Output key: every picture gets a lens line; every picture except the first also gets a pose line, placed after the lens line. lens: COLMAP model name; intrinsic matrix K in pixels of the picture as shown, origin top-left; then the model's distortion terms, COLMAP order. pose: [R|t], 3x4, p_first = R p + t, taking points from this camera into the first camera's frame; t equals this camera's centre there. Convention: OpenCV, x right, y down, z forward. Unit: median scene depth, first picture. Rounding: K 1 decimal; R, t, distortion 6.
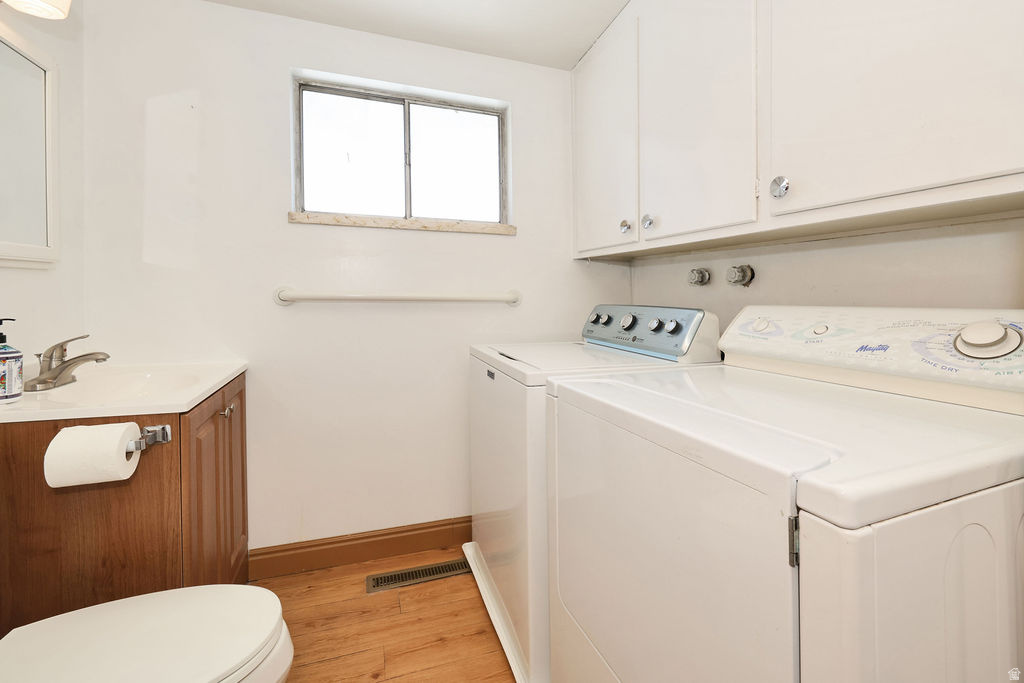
lens RADIAL K [[397.5, 0, 471.2], [0, 397.5, 309.0], [0, 0, 1]] dist [0.000834, -0.000263]
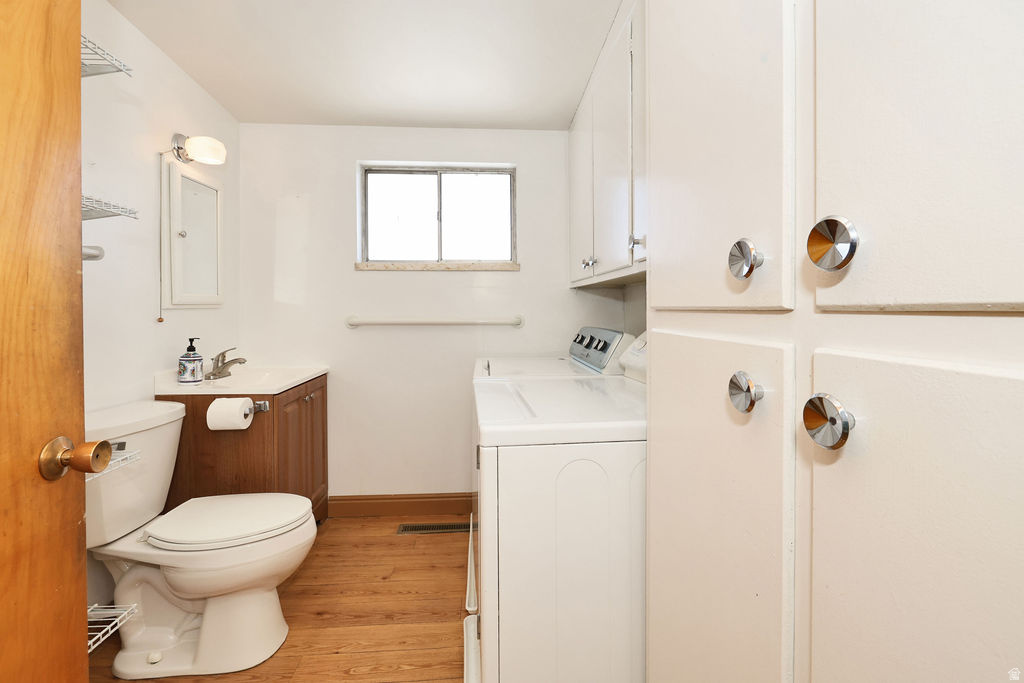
lens RADIAL K [[397.5, 0, 484.6], [0, 397.5, 321.6], [0, 0, 1]] dist [0.000834, -0.000263]
pose [[0.960526, -0.008669, -0.278054, 0.401403], [0.005046, 0.999893, -0.013743, -0.012427], [0.278143, 0.011797, 0.960467, -0.249326]]
